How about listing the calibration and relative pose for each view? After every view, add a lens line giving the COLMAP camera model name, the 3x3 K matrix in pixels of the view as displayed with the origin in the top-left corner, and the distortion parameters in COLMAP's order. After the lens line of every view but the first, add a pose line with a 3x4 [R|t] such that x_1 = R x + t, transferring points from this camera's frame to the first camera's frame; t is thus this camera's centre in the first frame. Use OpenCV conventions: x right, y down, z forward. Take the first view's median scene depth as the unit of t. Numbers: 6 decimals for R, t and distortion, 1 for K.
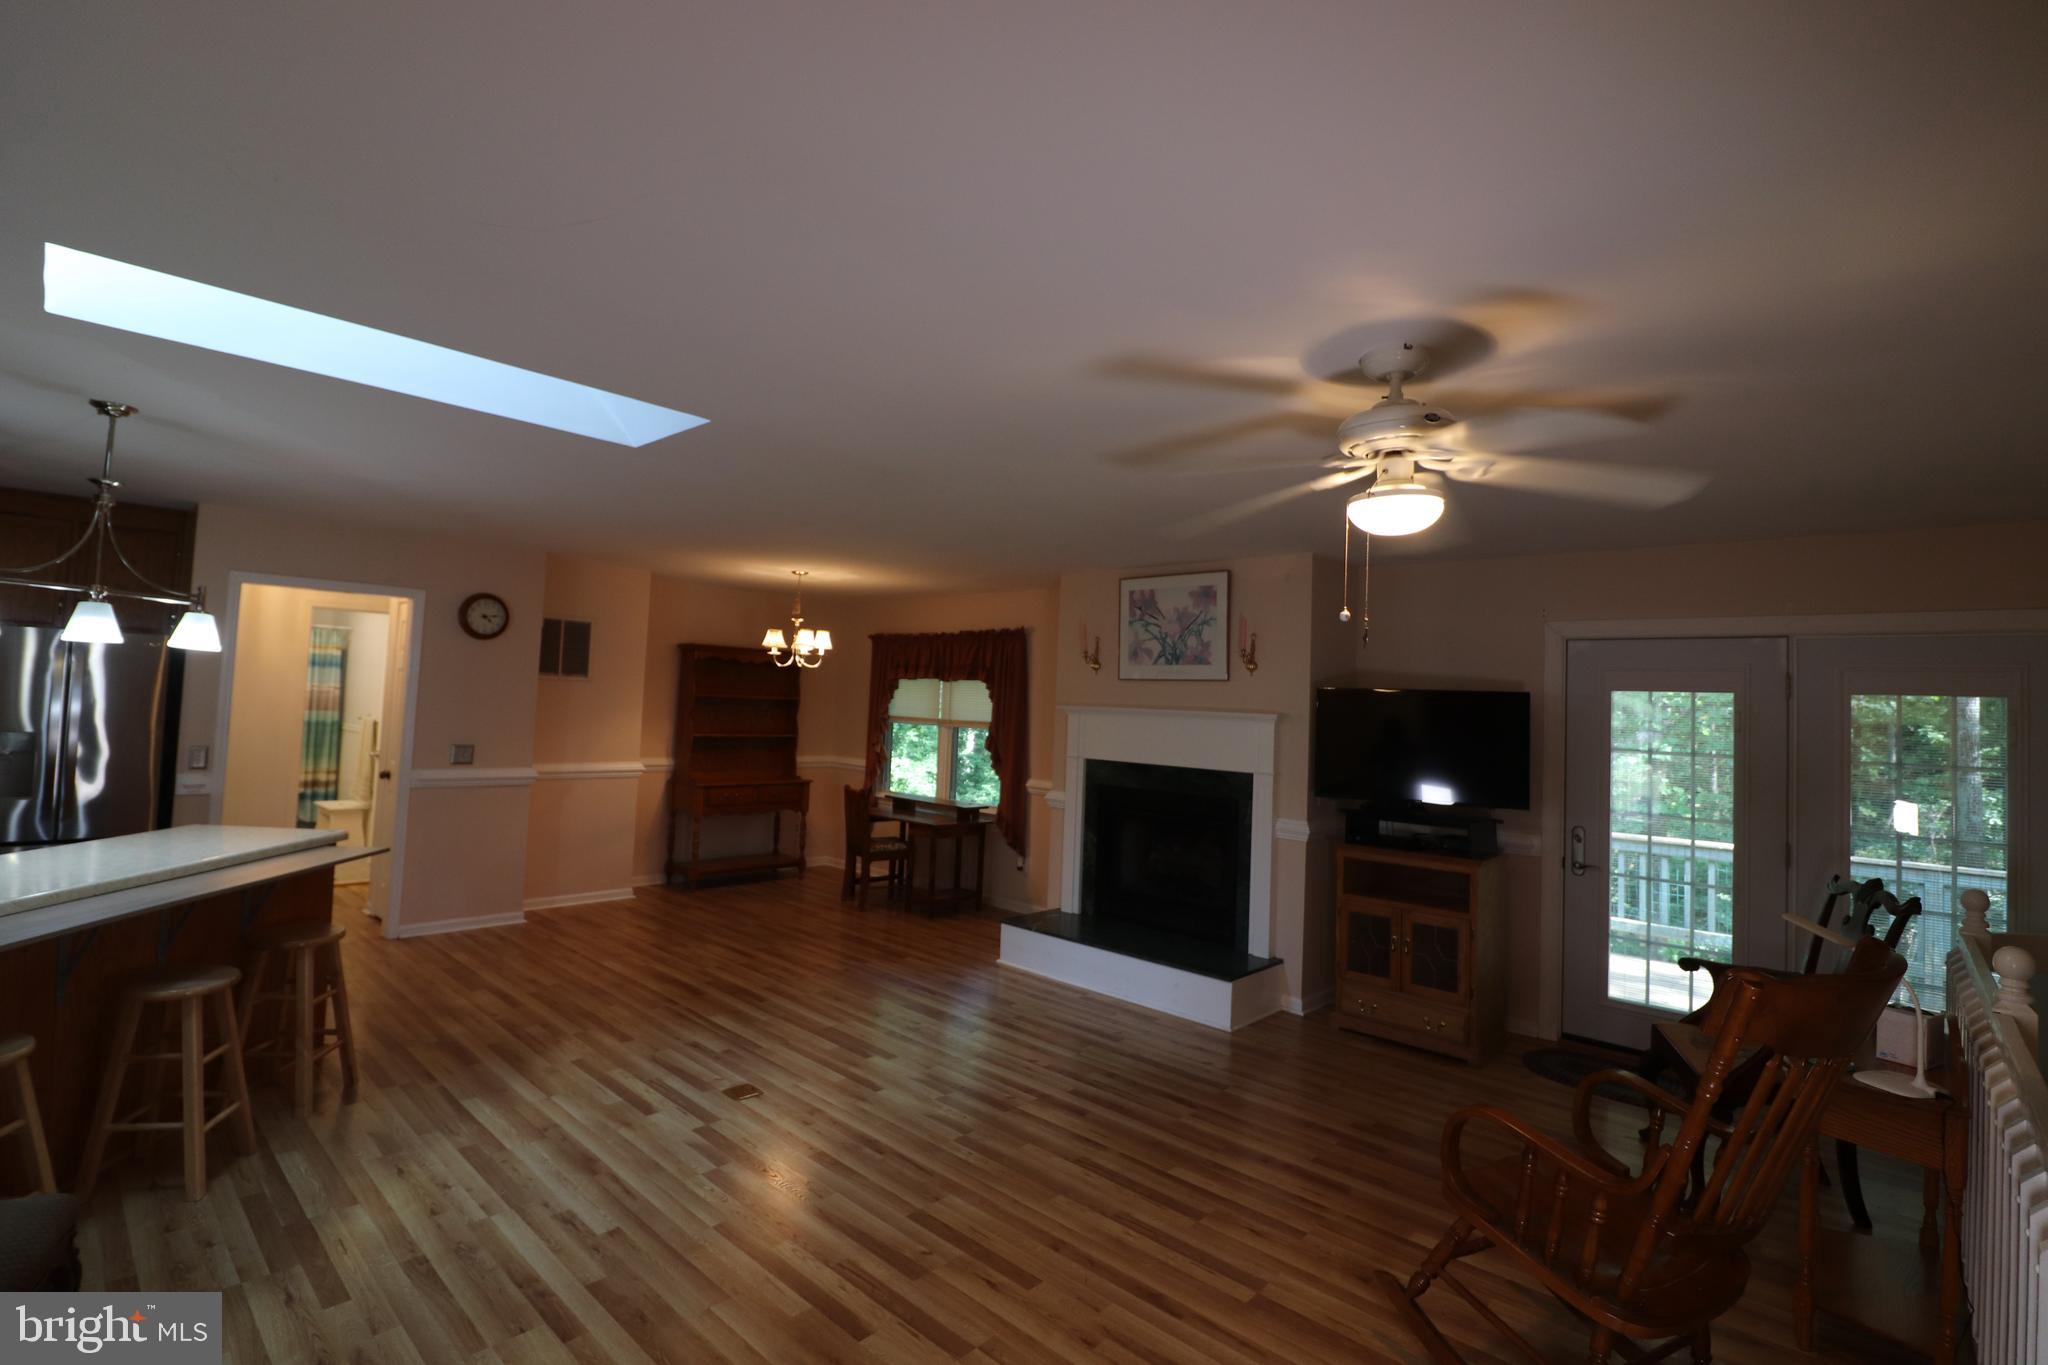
lens RADIAL K [[941.9, 0, 1024.1], [0, 941.9, 675.8], [0, 0, 1]] dist [-0.017782, -0.002681]
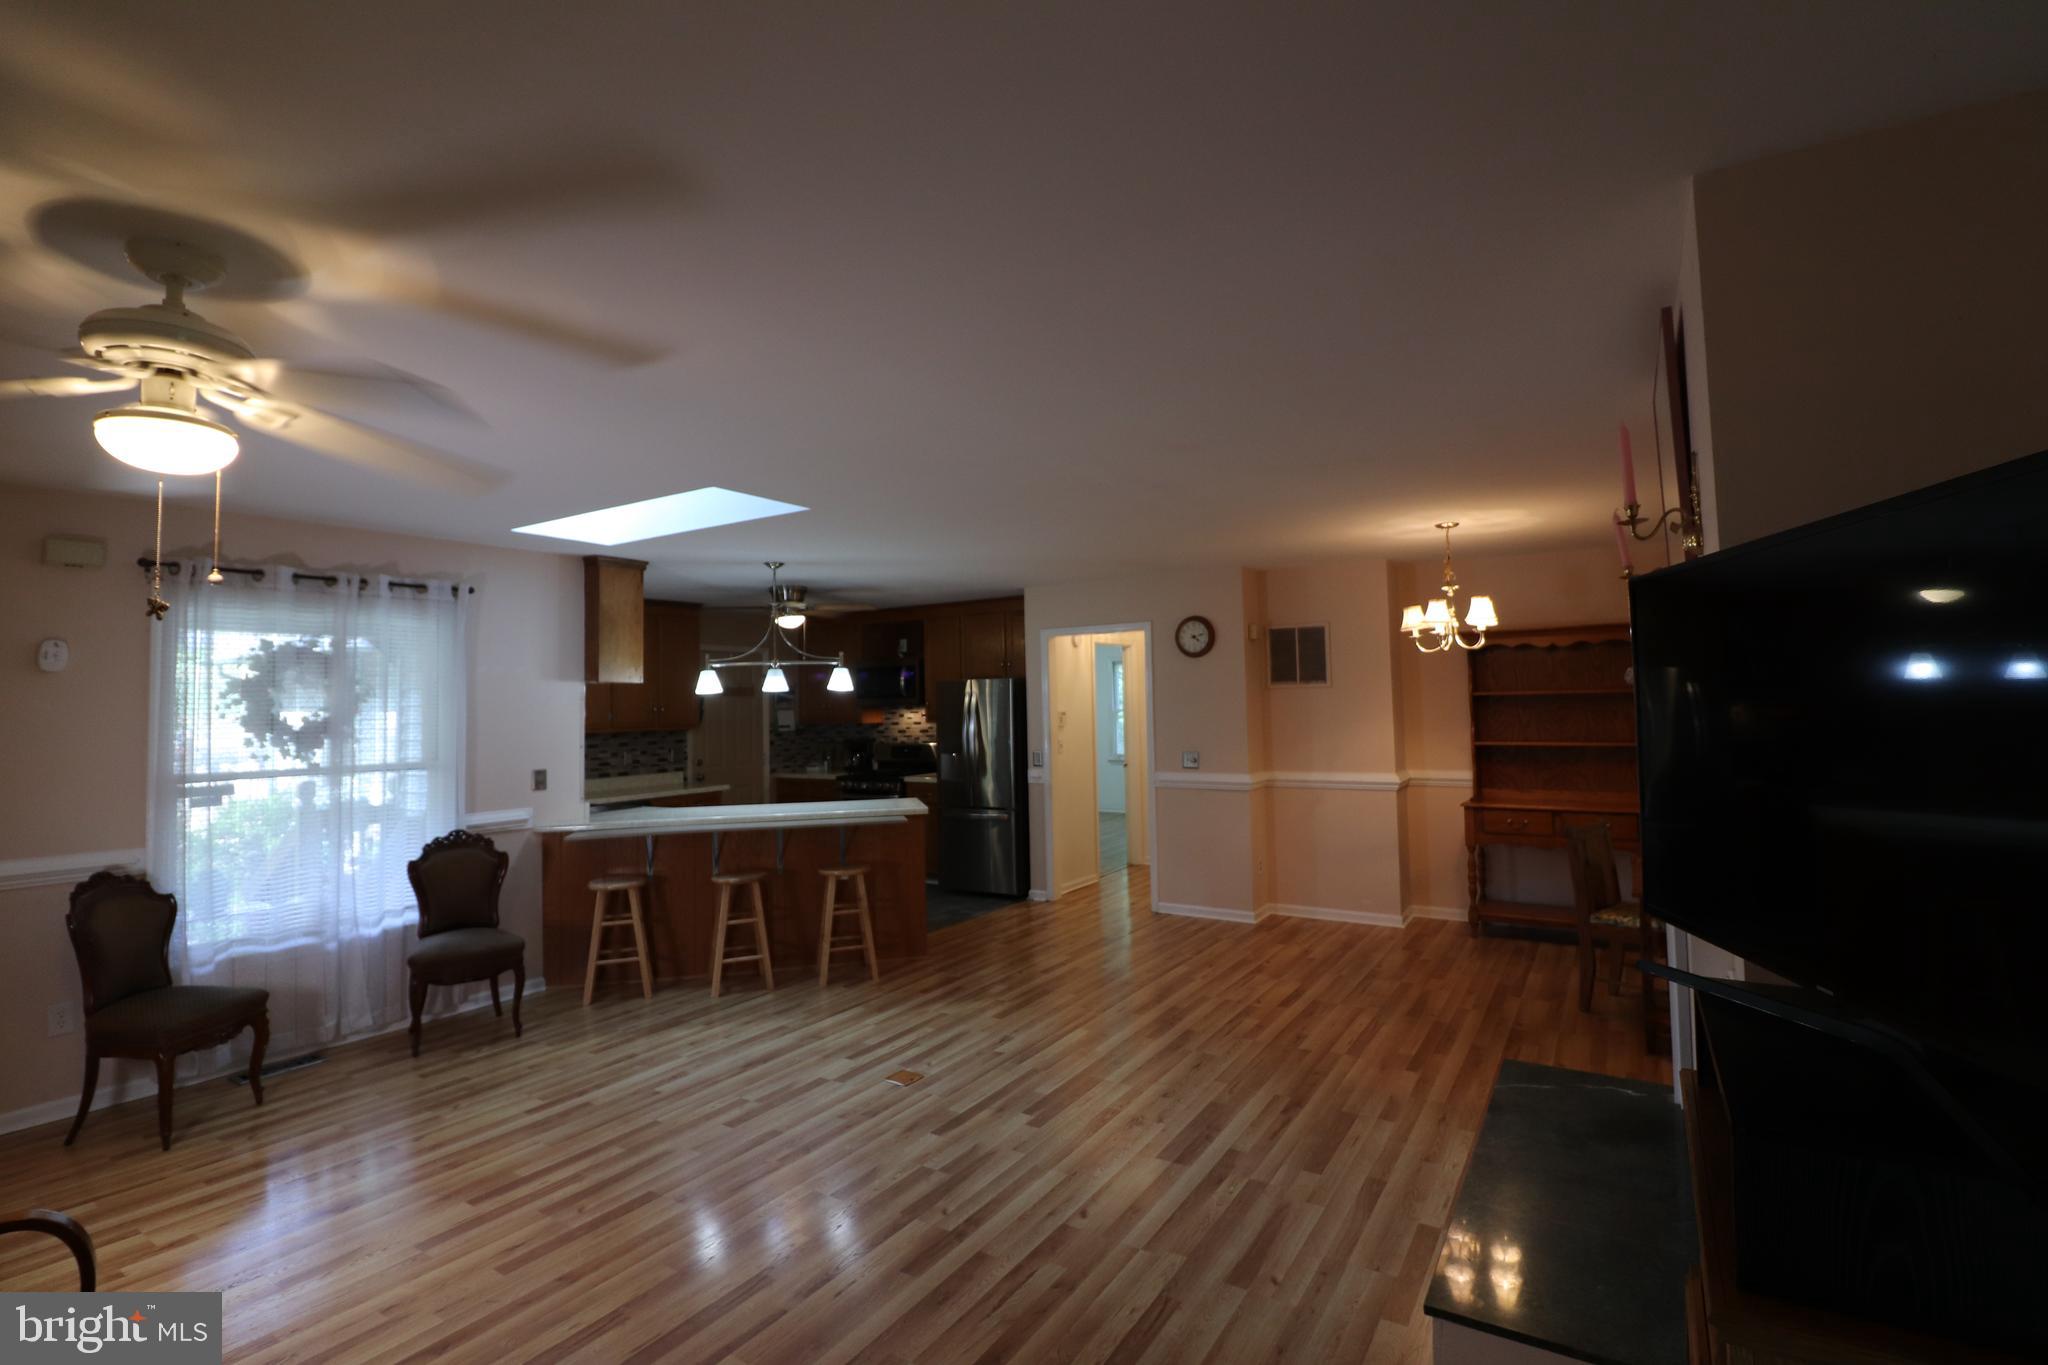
lens RADIAL K [[941.9, 0, 1024.9], [0, 941.9, 690.9], [0, 0, 1]] dist [-0.017782, -0.002681]
pose [[0.174896, -0.056600, -0.982959, 0.708552], [0.057881, 0.997211, -0.047122, 0.061650], [0.982884, -0.048653, 0.177684, 0.874229]]
